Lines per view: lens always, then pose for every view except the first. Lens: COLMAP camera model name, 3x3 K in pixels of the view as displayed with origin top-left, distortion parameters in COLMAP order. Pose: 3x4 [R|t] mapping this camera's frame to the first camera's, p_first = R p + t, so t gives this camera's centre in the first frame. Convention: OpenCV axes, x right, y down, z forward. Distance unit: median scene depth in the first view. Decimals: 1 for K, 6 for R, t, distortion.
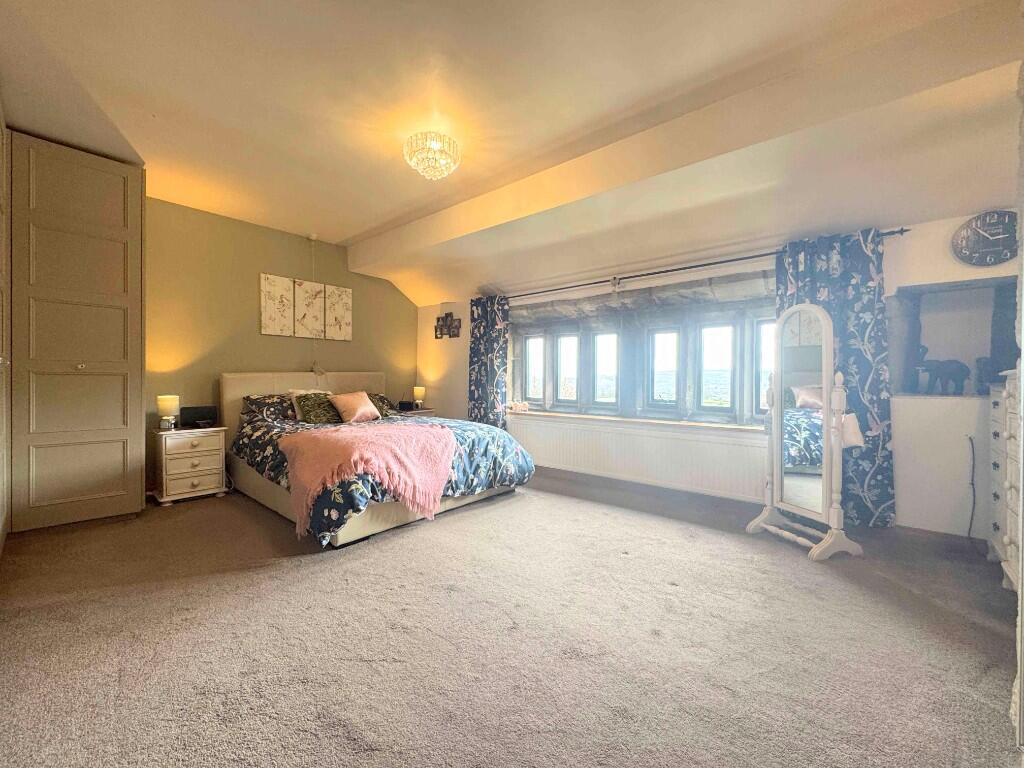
lens RADIAL K [[409.6, 0, 513.7], [0, 409.6, 379.6], [0, 0, 1]] dist [-0.002781, -0.000825]
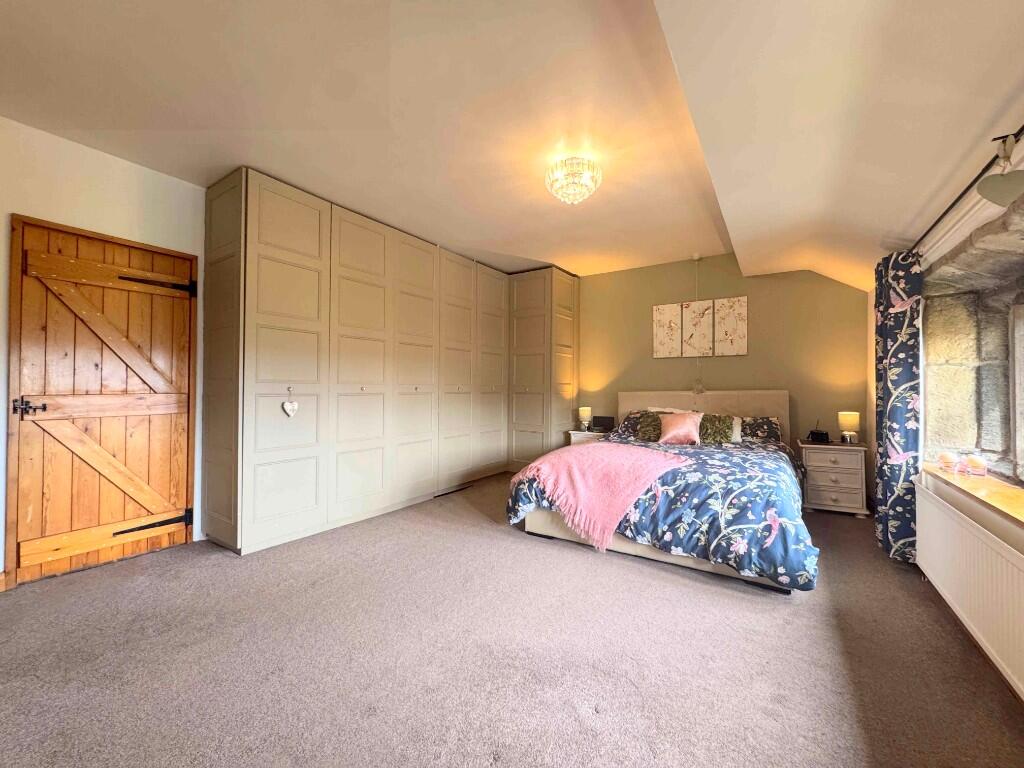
lens RADIAL K [[409.6, 0, 515.1], [0, 409.6, 385.8], [0, 0, 1]] dist [-0.002781, -0.000825]
pose [[0.115840, -0.007657, -0.993238, 0.491589], [-0.006496, 0.999943, -0.008466, -0.020618], [0.993247, 0.007432, 0.115784, 0.475331]]
